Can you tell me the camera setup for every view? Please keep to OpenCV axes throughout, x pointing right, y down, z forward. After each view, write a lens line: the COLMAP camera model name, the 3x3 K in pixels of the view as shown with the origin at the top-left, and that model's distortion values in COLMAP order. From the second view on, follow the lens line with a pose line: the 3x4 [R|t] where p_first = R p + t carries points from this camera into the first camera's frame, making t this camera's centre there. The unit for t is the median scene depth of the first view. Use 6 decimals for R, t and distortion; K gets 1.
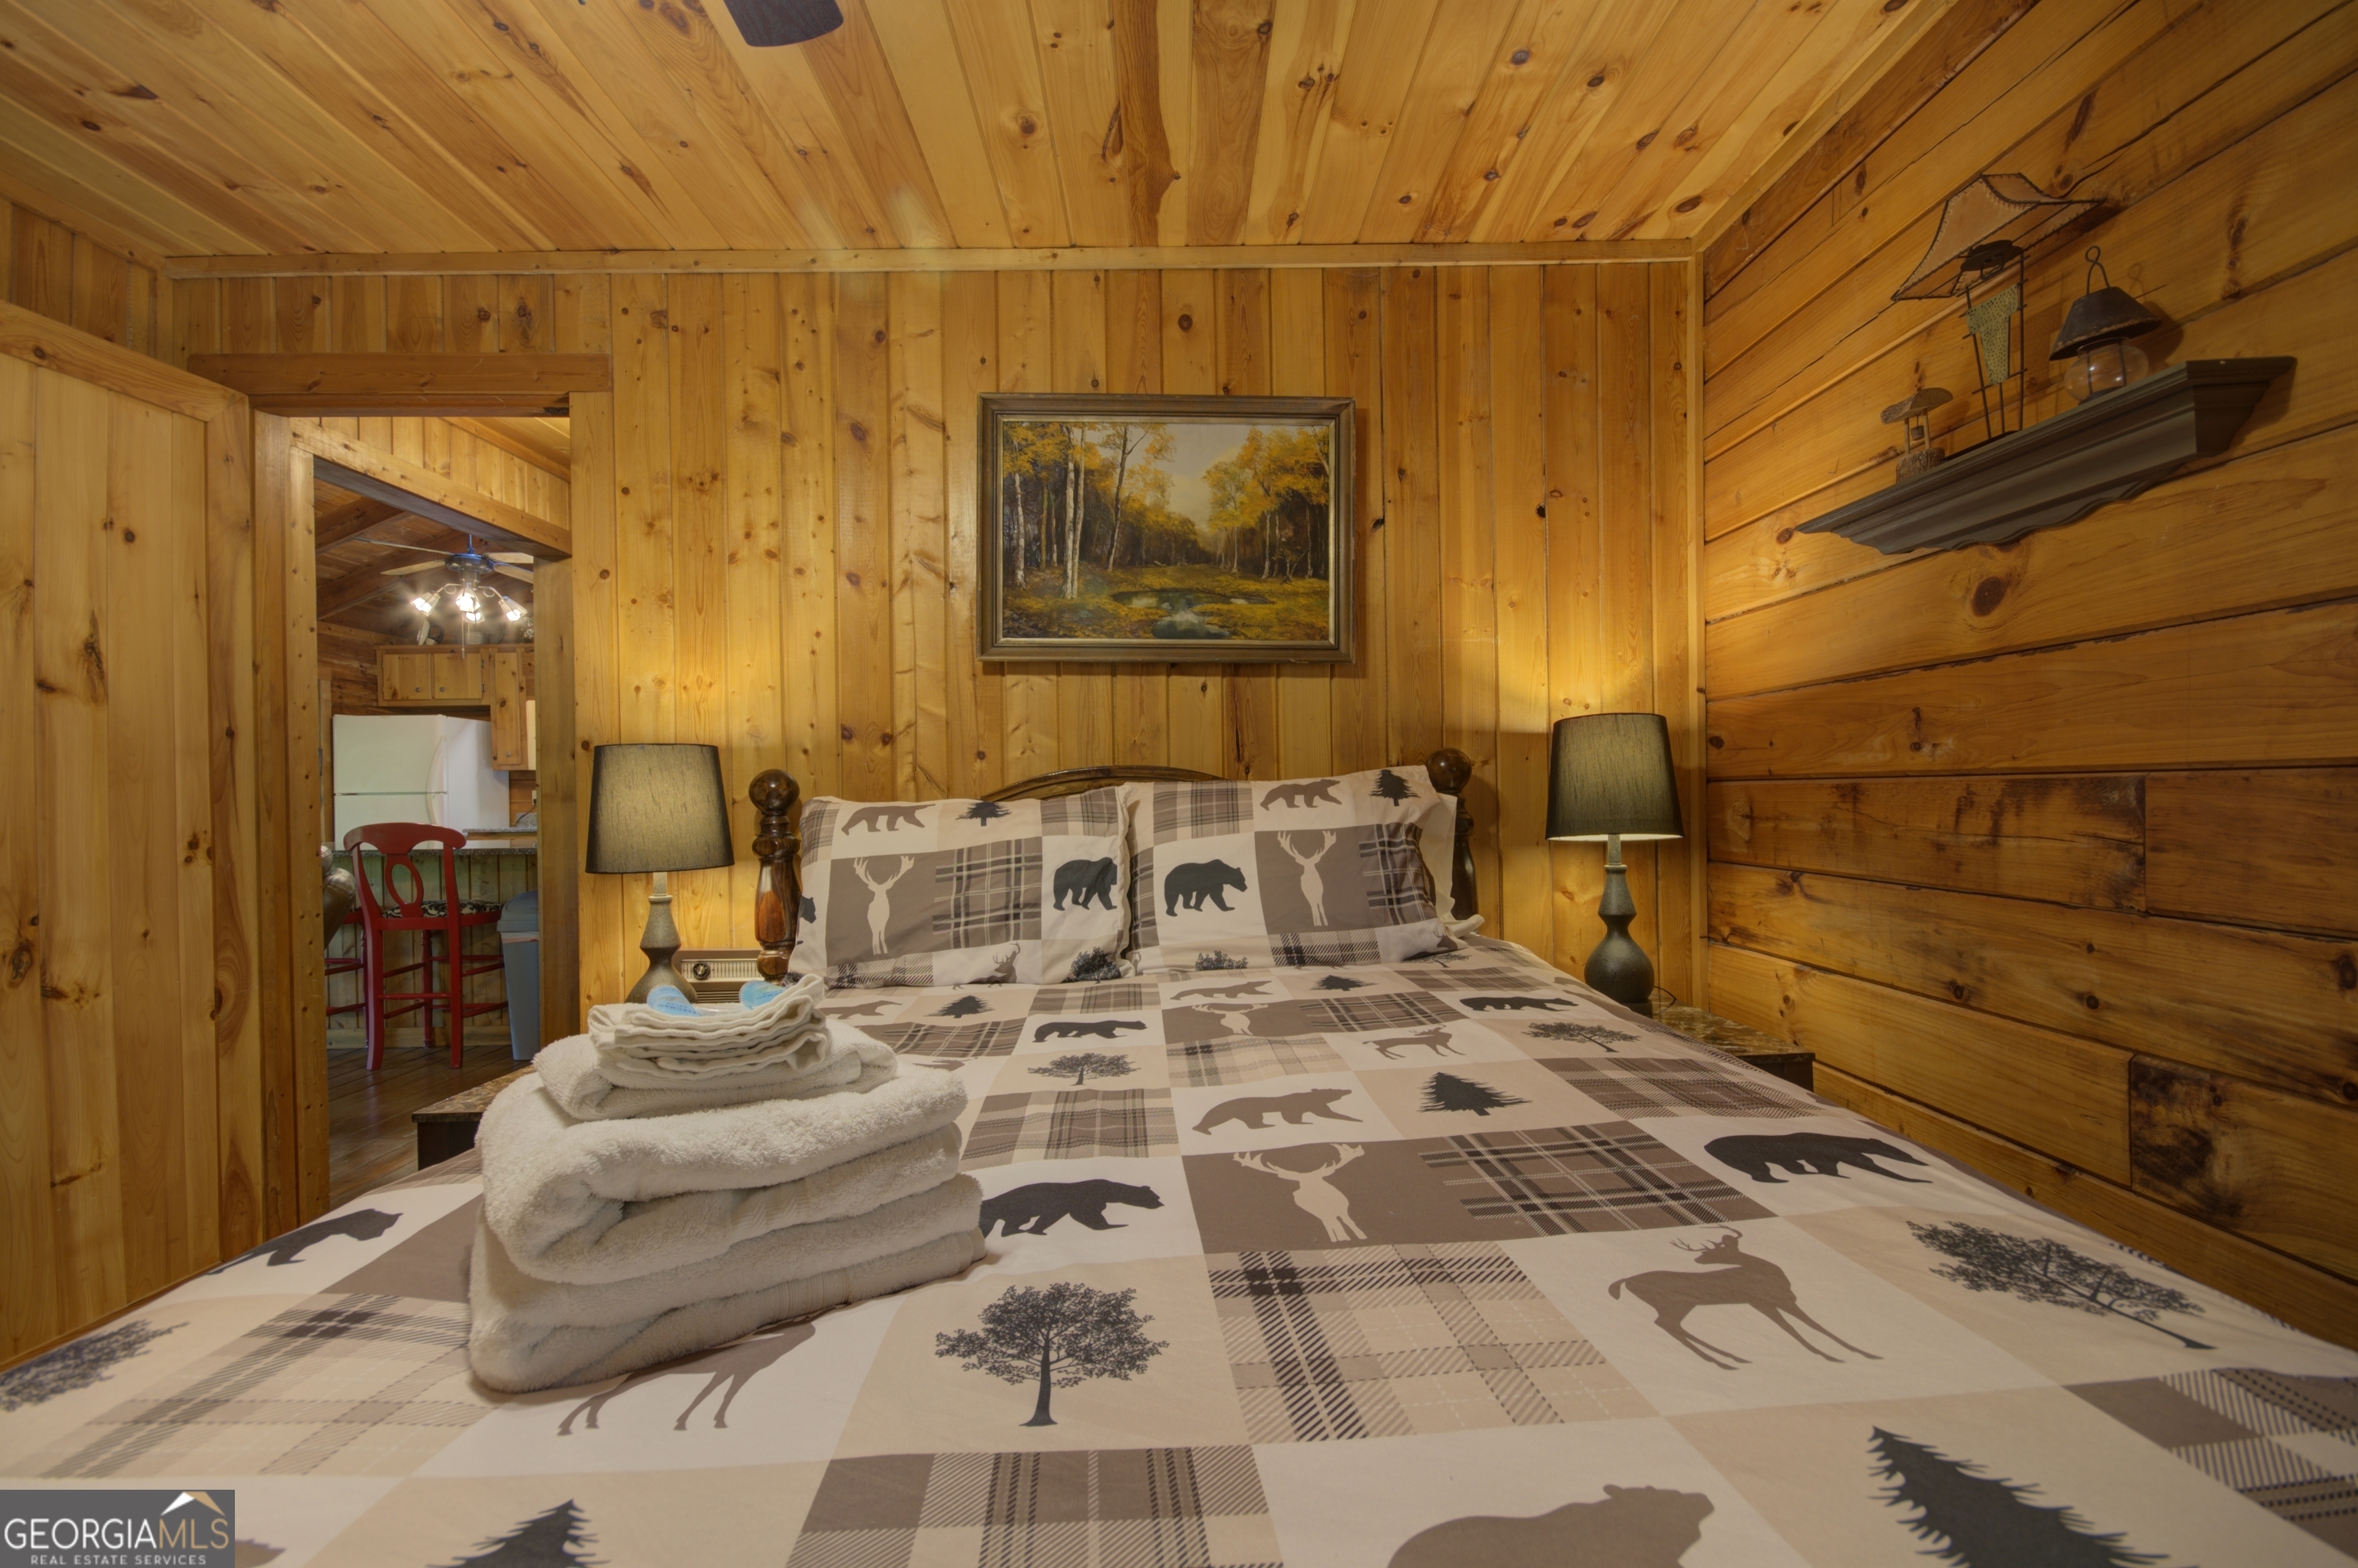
lens RADIAL K [[1031.5, 0, 1188.0], [0, 1031.5, 793.5], [0, 0, 1]] dist [0.013336, -0.015551]
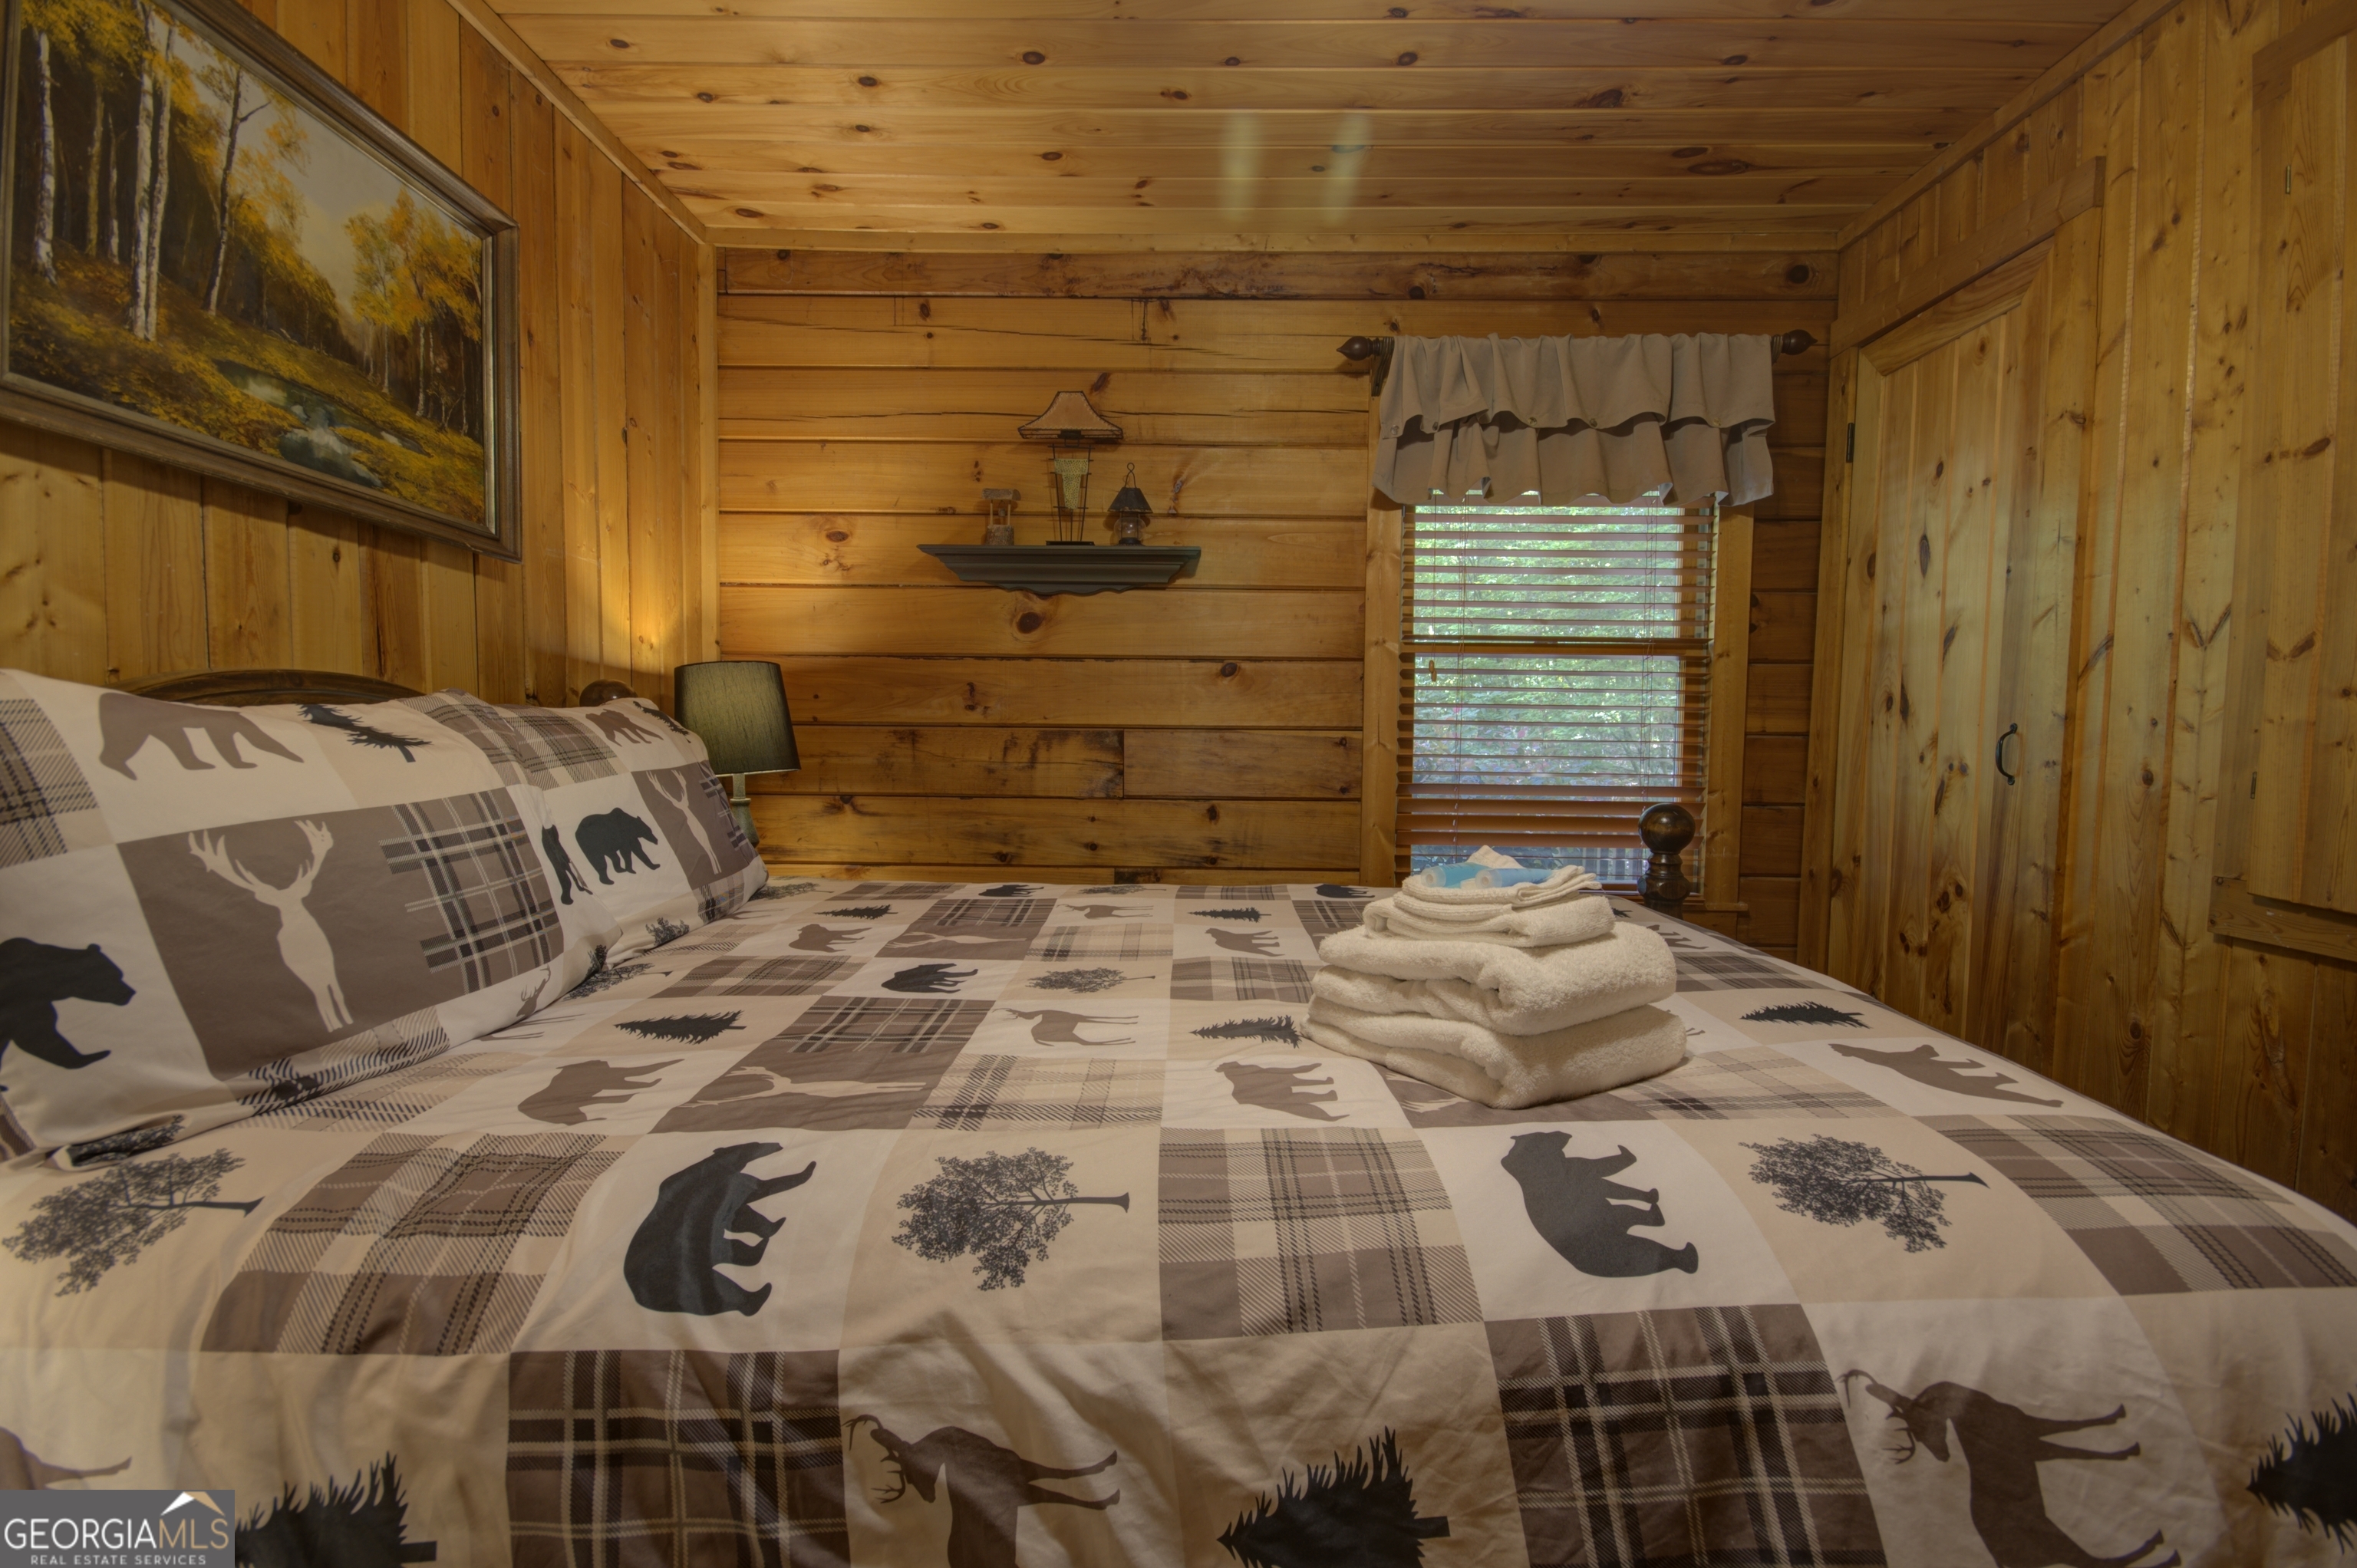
lens RADIAL K [[1023.3, 0, 1185.6], [0, 1023.3, 800.7], [0, 0, 1]] dist [0.011671, -0.015089]
pose [[0.031301, -0.045858, 0.998457, -0.616890], [-0.010148, 0.998881, 0.046196, 0.015005], [-0.999458, -0.011578, 0.030801, 0.457327]]
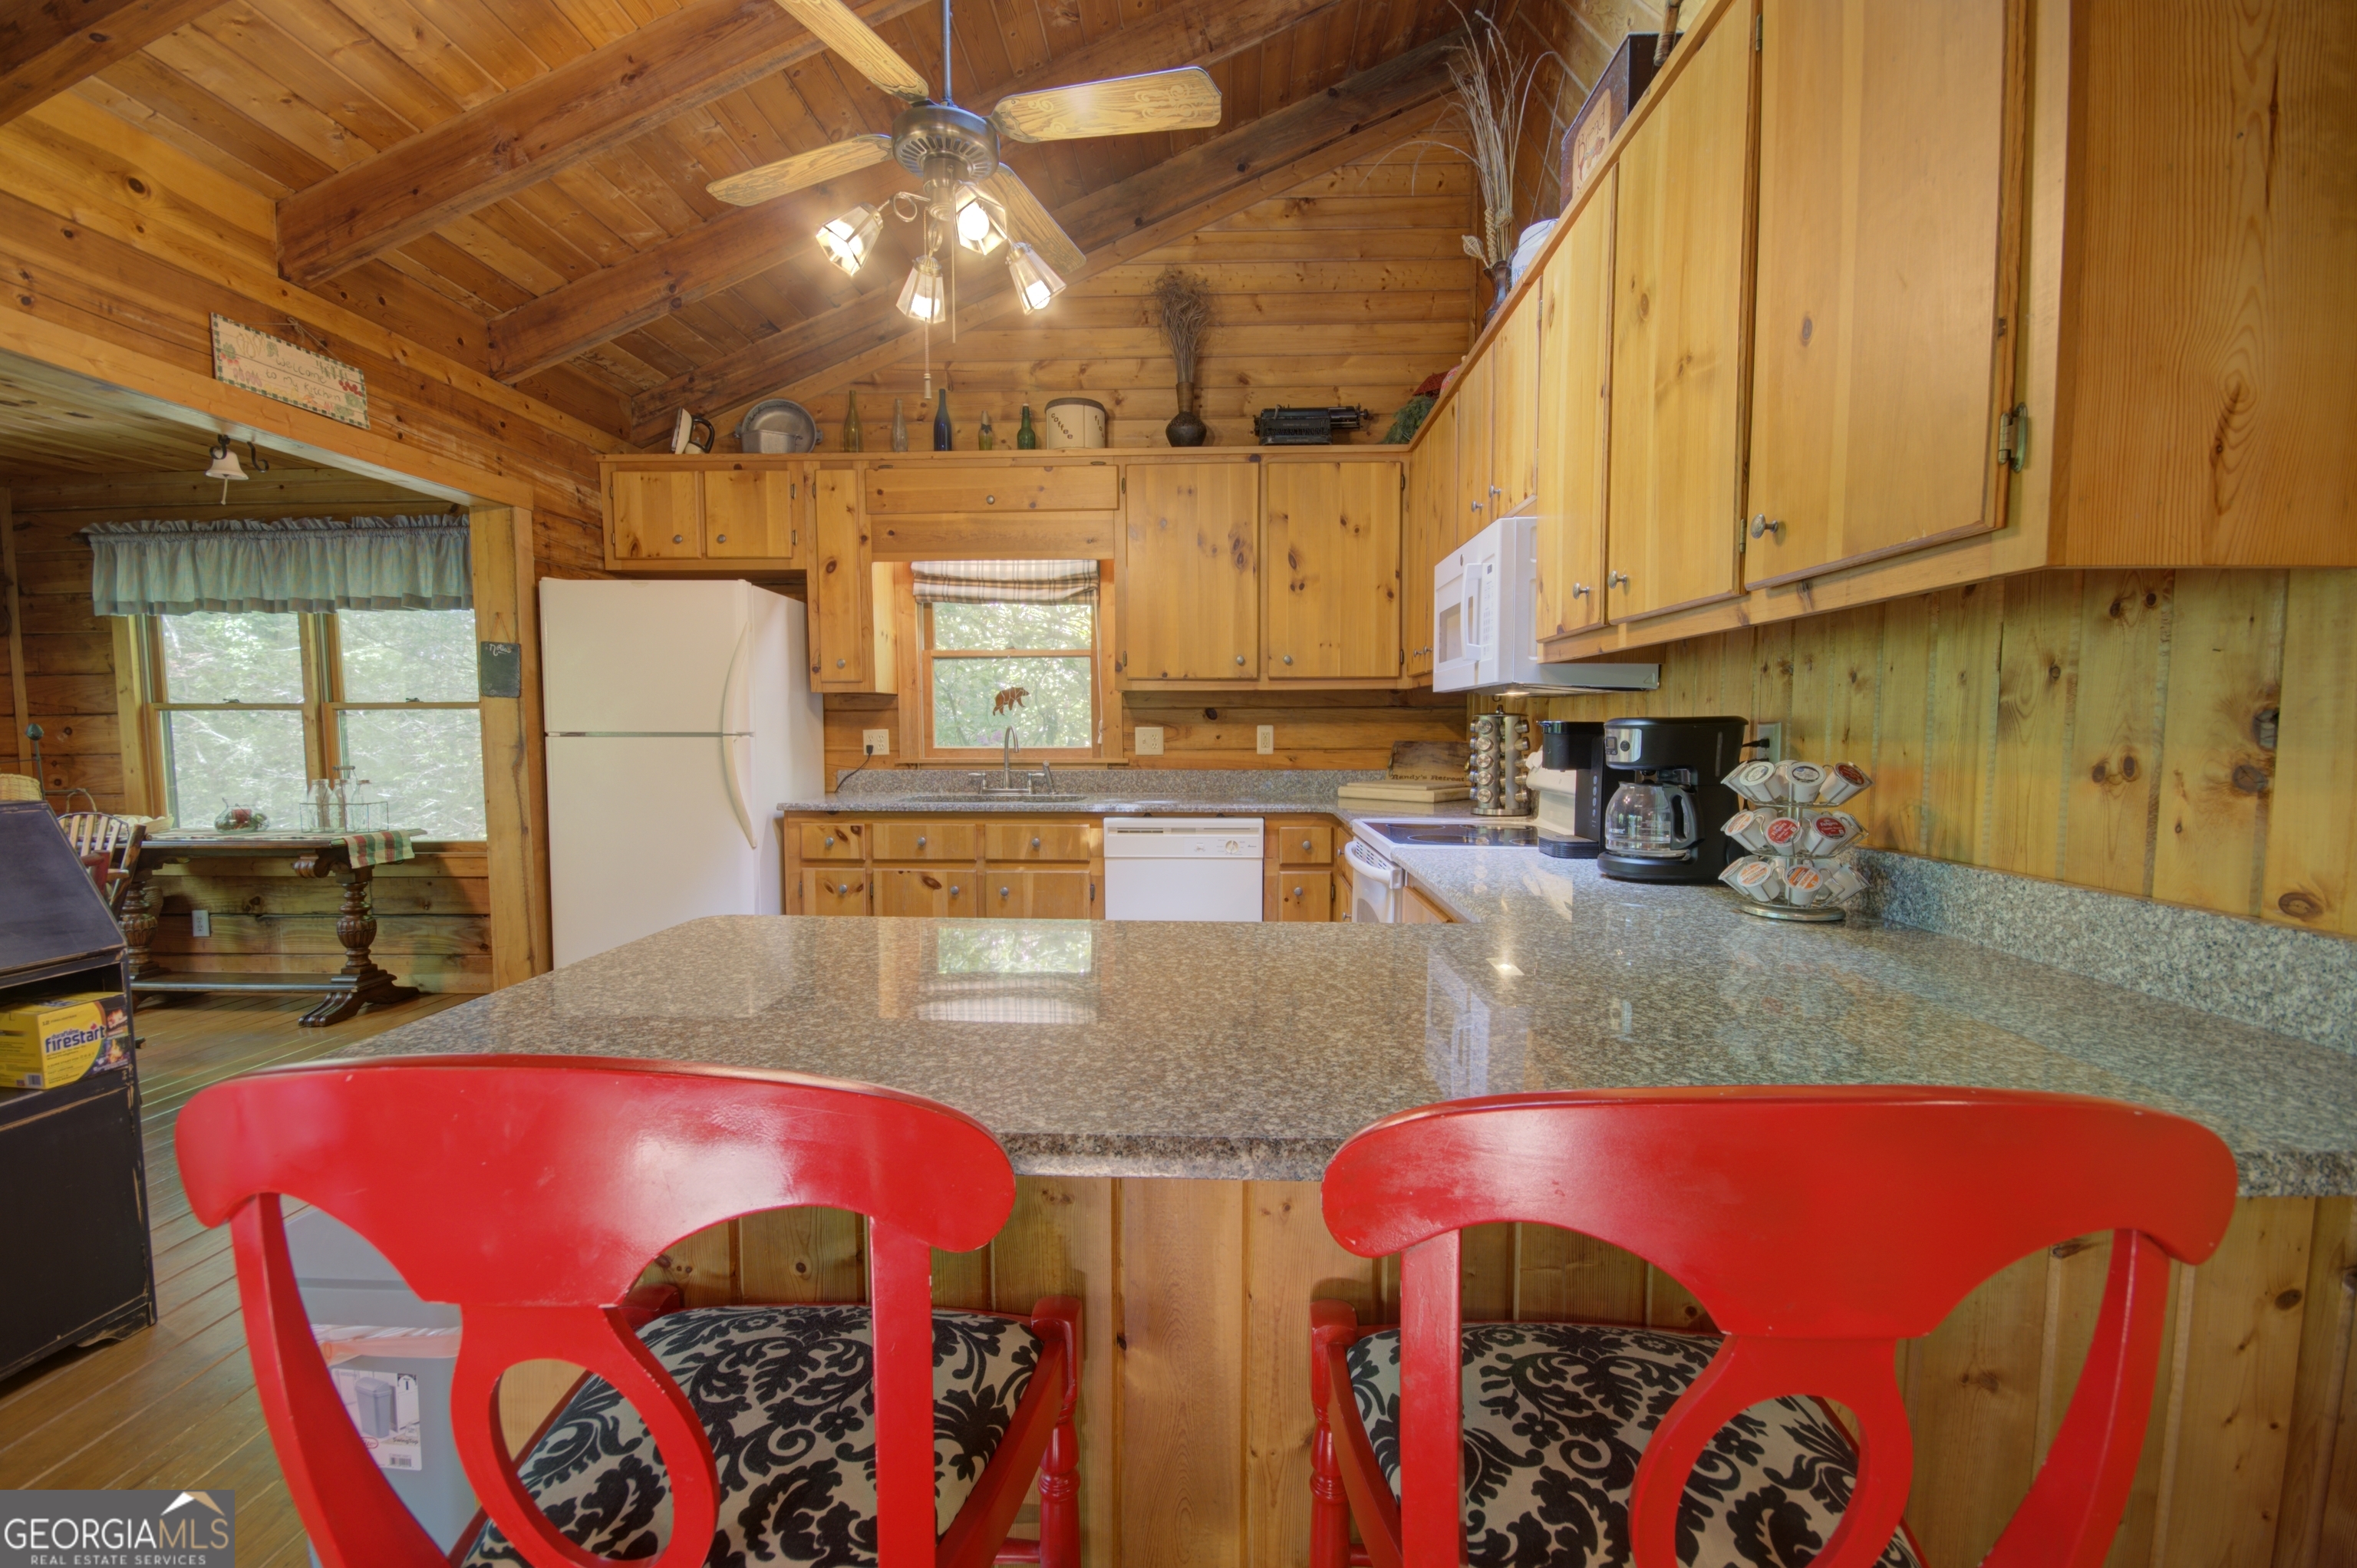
lens RADIAL K [[1028.8, 0, 1180.6], [0, 1028.8, 795.6], [0, 0, 1]] dist [0.011480, -0.011400]
pose [[0.998328, 0.018875, -0.054643, -1.482624], [-0.015294, 0.997753, 0.065230, -0.020637], [0.055752, -0.064286, 0.996373, 1.550286]]
